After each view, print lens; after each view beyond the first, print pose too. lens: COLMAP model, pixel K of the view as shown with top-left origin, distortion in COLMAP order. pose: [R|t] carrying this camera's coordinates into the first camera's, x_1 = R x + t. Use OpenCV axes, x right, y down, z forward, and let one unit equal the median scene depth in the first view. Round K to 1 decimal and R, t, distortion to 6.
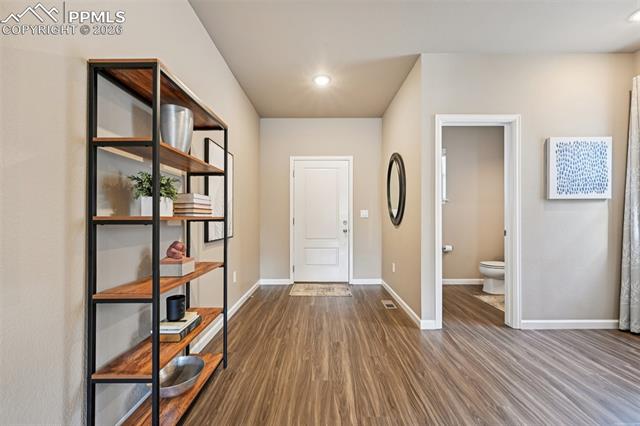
lens RADIAL K [[248.7, 0, 319.5], [0, 248.7, 215.1], [0, 0, 1]] dist [-0.000976, 0.000490]
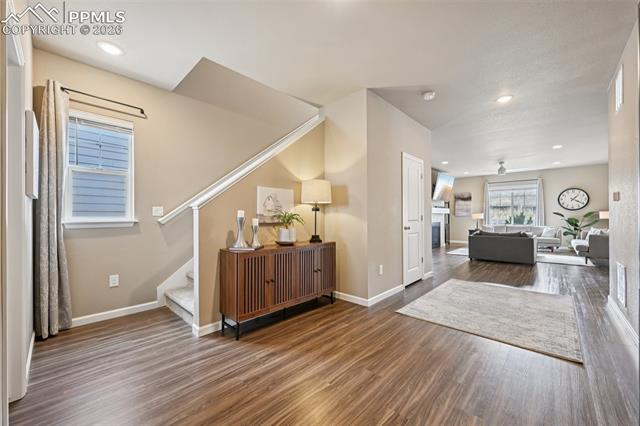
lens RADIAL K [[248.7, 0, 322.0], [0, 248.7, 215.9], [0, 0, 1]] dist [-0.000976, 0.000490]
pose [[-0.726179, 0.003404, 0.687498, -0.217122], [0.002192, 0.999994, -0.002637, -0.003644], [-0.687503, -0.000408, -0.726182, 0.983747]]
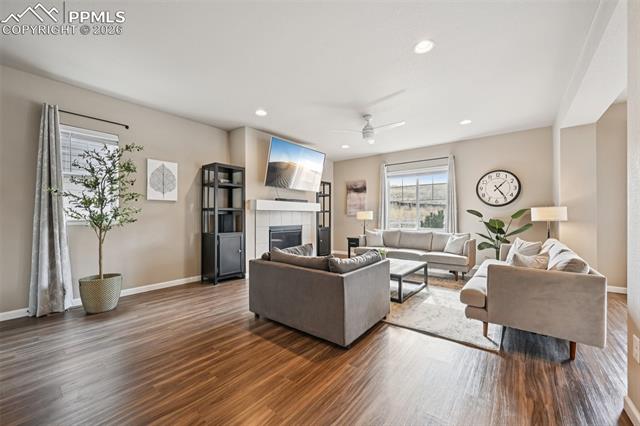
lens RADIAL K [[248.7, 0, 319.4], [0, 248.7, 214.3], [0, 0, 1]] dist [-0.000976, 0.000490]
pose [[-0.777865, 0.001876, 0.628428, -0.516943], [-0.003065, 0.999972, -0.006779, 0.001485], [-0.628424, -0.007200, -0.777838, -1.283425]]
